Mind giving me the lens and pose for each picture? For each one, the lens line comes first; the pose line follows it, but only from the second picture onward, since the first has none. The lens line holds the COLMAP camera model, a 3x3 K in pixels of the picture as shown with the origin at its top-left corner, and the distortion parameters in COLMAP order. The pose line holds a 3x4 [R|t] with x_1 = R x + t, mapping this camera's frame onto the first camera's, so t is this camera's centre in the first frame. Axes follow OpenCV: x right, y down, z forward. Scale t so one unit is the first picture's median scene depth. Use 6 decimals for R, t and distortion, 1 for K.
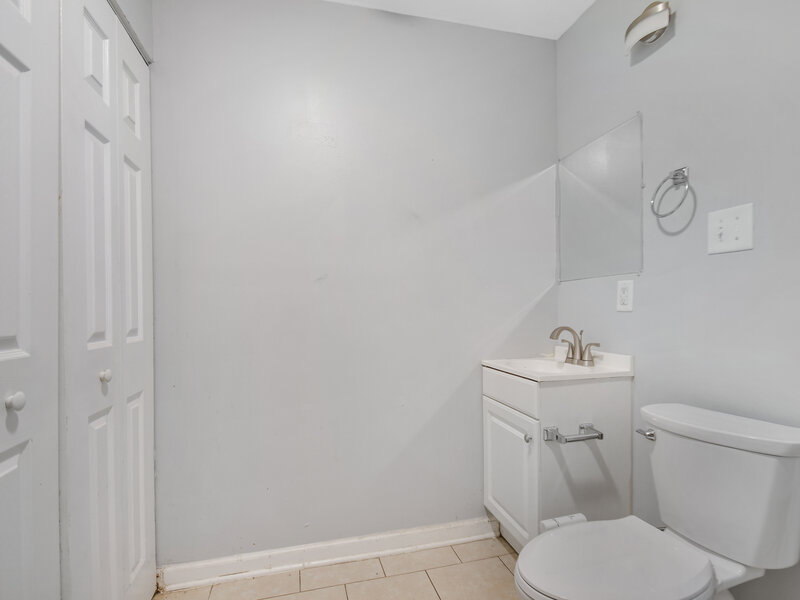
lens RADIAL K [[408.2, 0, 403.7], [0, 408.2, 310.7], [0, 0, 1]] dist [-0.034022, -0.000334]
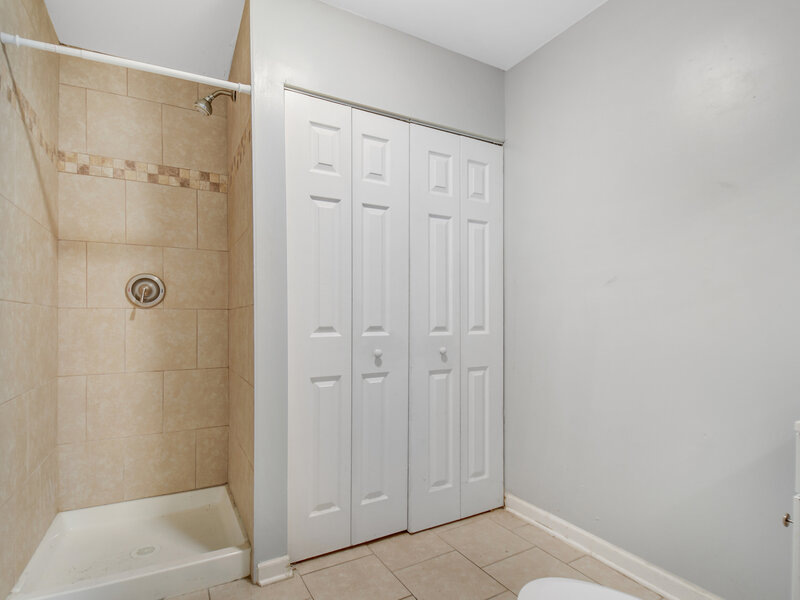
lens RADIAL K [[408.2, 0, 403.7], [0, 408.2, 310.7], [0, 0, 1]] dist [-0.034022, -0.000334]
pose [[0.268047, 0.012116, -0.963330, 0.694332], [-0.002674, 0.999926, 0.011832, -0.028084], [0.963402, -0.000595, 0.268059, 0.251079]]
